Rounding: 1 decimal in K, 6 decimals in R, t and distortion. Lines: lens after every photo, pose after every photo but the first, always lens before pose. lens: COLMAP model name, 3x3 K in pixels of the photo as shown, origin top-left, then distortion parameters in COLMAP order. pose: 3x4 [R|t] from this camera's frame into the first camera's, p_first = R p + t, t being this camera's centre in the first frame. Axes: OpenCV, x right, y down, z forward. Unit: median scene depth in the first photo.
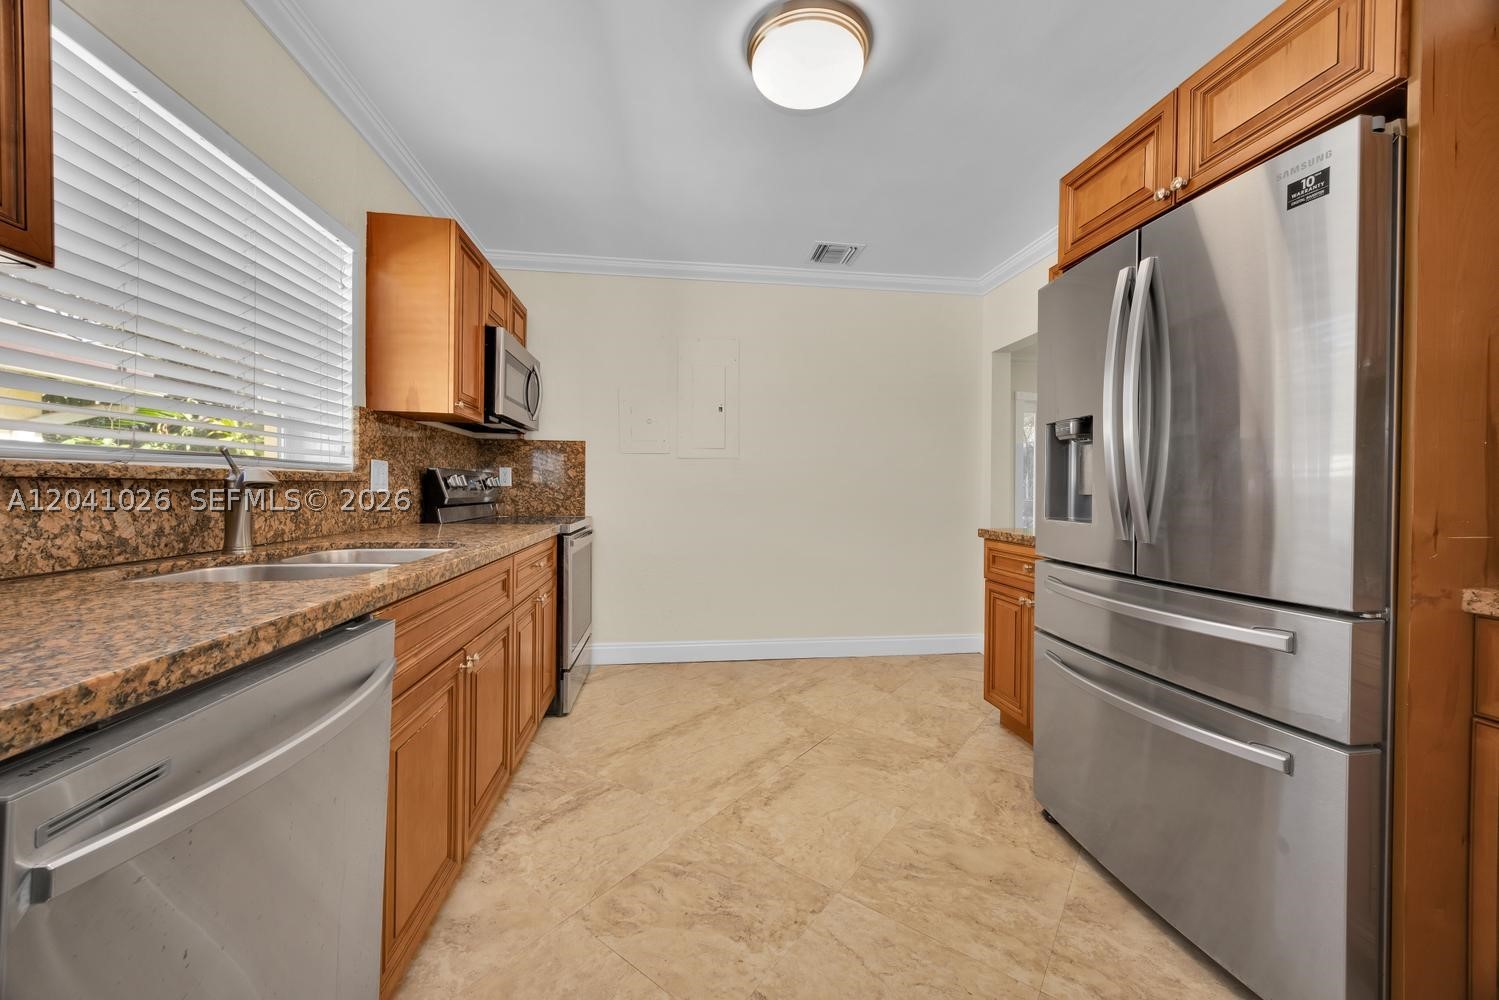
lens RADIAL K [[586.3, 0, 741.2], [0, 586.3, 493.6], [0, 0, 1]] dist [-0.001308, -0.000015]
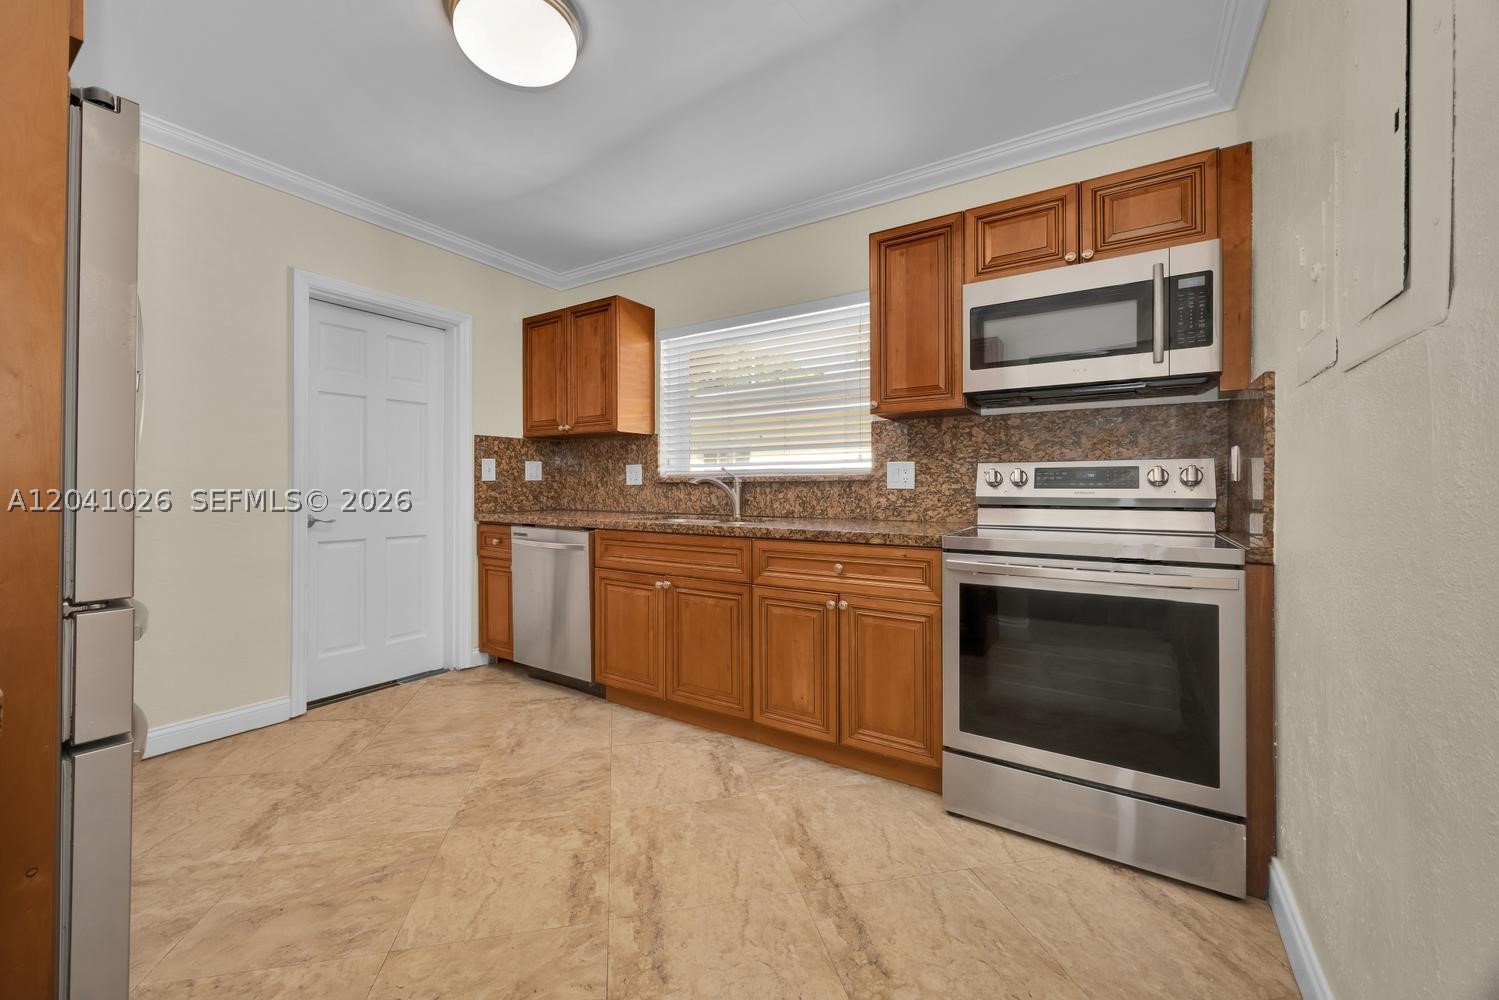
lens RADIAL K [[586.3, 0, 735.6], [0, 586.3, 487.7], [0, 0, 1]] dist [-0.001308, -0.000015]
pose [[-0.658417, -0.008513, -0.752605, 0.538564], [-0.013145, 0.999914, 0.000190, -0.001714], [0.752539, 0.010018, -0.658472, 1.754331]]
